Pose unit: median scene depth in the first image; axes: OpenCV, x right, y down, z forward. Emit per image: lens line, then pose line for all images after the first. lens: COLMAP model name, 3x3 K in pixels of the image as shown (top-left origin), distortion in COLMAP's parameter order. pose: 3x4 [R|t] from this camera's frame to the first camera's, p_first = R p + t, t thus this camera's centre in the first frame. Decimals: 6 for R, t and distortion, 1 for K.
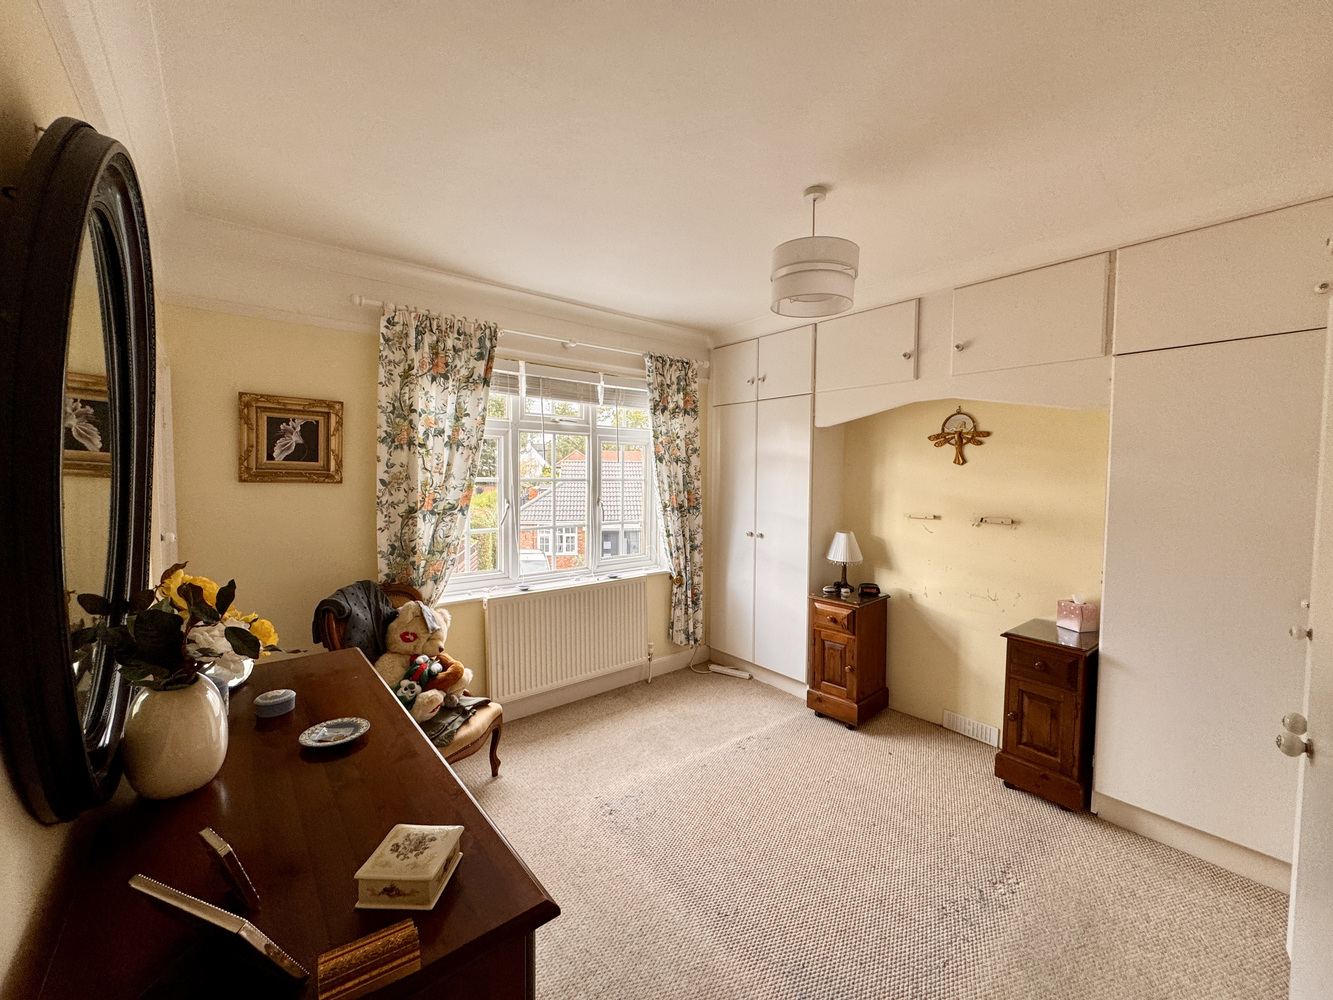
lens RADIAL K [[528.3, 0, 671.8], [0, 528.3, 493.5], [0, 0, 1]] dist [-0.001217, 0.000328]
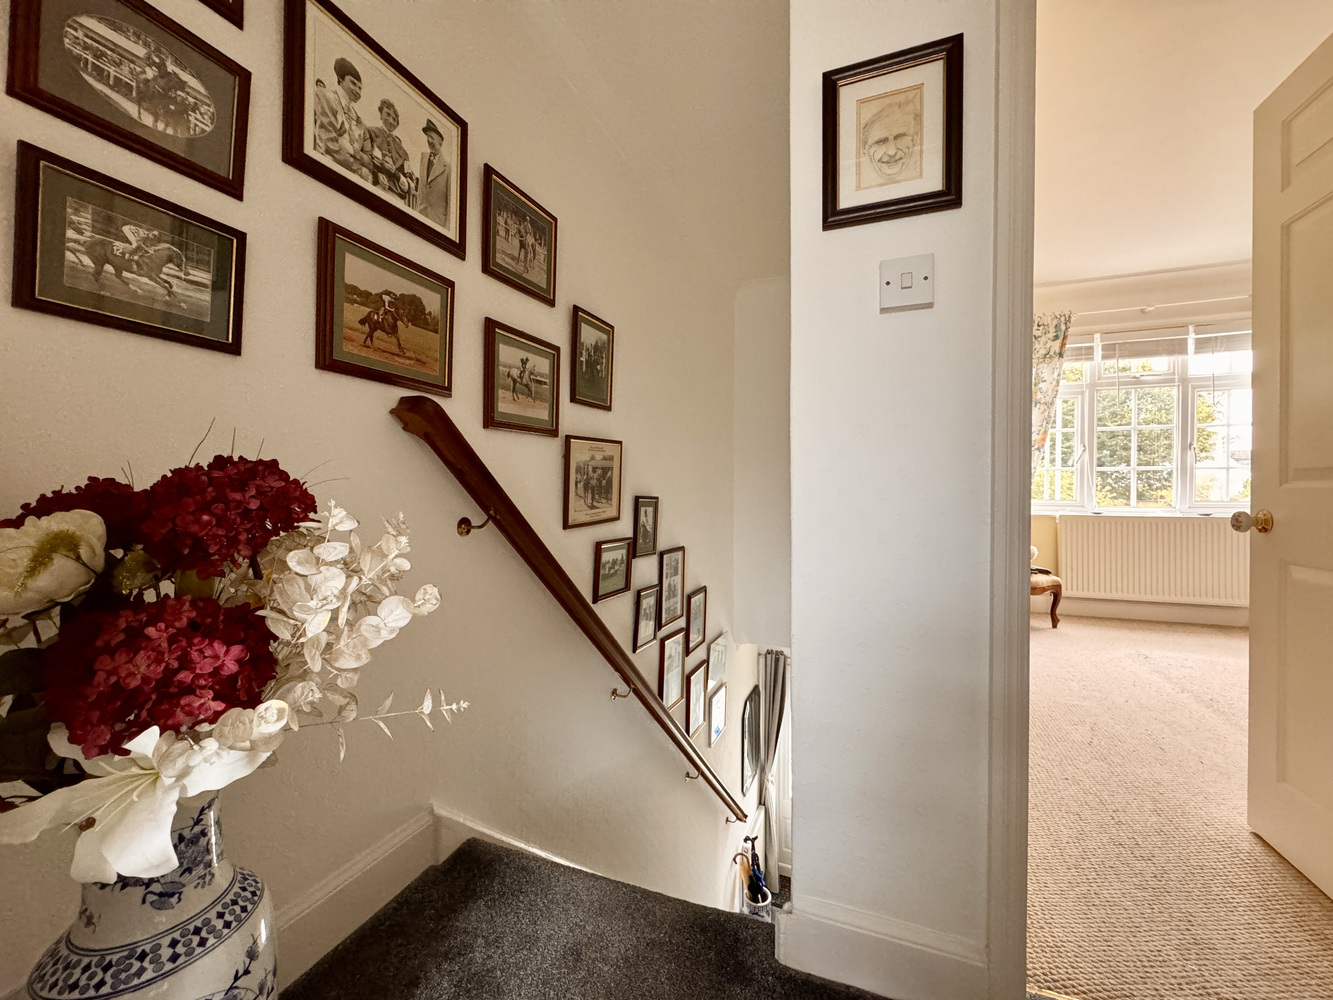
lens RADIAL K [[528.3, 0, 674.2], [0, 528.3, 488.9], [0, 0, 1]] dist [-0.001217, 0.000328]
pose [[0.468454, -0.004001, -0.883479, 0.360406], [-0.037037, 0.999022, -0.024163, 0.191250], [0.882711, 0.044041, 0.467847, -0.476228]]
